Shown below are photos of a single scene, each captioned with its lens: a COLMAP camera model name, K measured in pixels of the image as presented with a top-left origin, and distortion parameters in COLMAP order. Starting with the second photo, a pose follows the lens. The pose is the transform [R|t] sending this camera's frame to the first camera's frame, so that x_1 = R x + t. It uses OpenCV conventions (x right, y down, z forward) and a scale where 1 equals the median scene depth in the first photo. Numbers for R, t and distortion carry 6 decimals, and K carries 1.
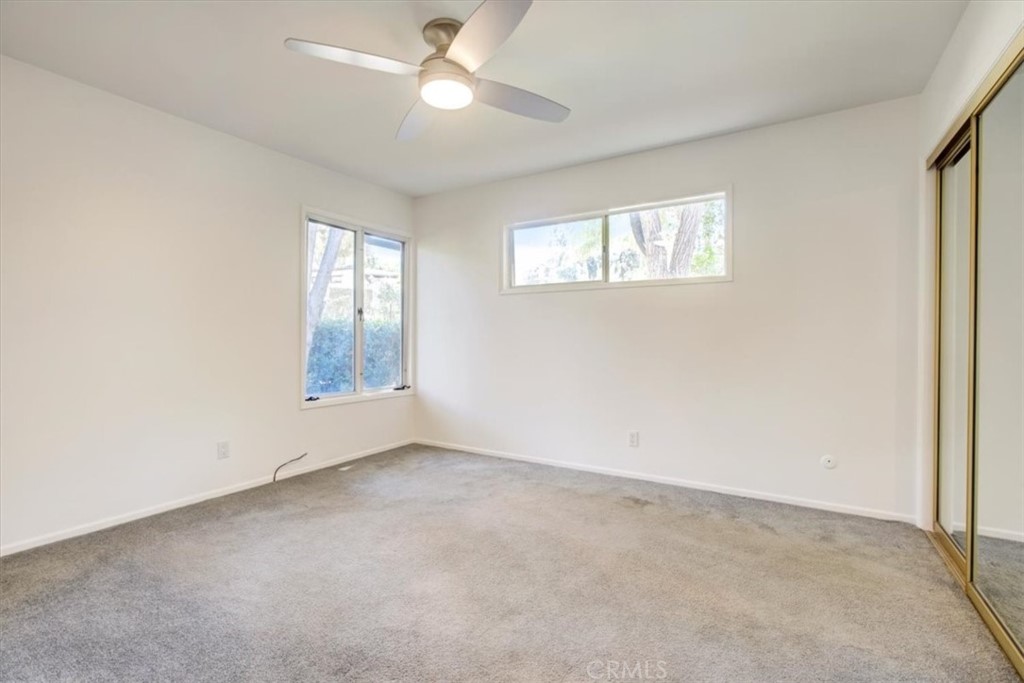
lens RADIAL K [[464.7, 0, 515.0], [0, 464.7, 338.8], [0, 0, 1]] dist [0.001243, 0.001063]
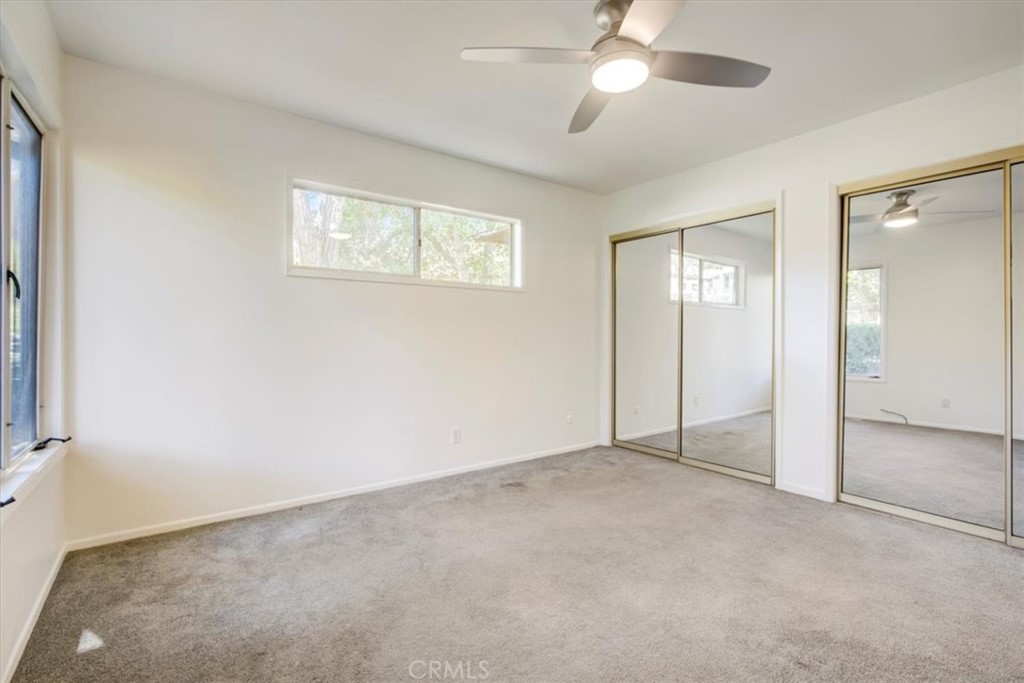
lens RADIAL K [[464.7, 0, 515.3], [0, 464.7, 339.4], [0, 0, 1]] dist [0.001243, 0.001063]
pose [[0.375343, -0.010642, 0.926825, -0.665935], [-0.001312, 0.999927, 0.012012, -0.009653], [-0.926885, -0.005725, 0.375302, 0.510097]]
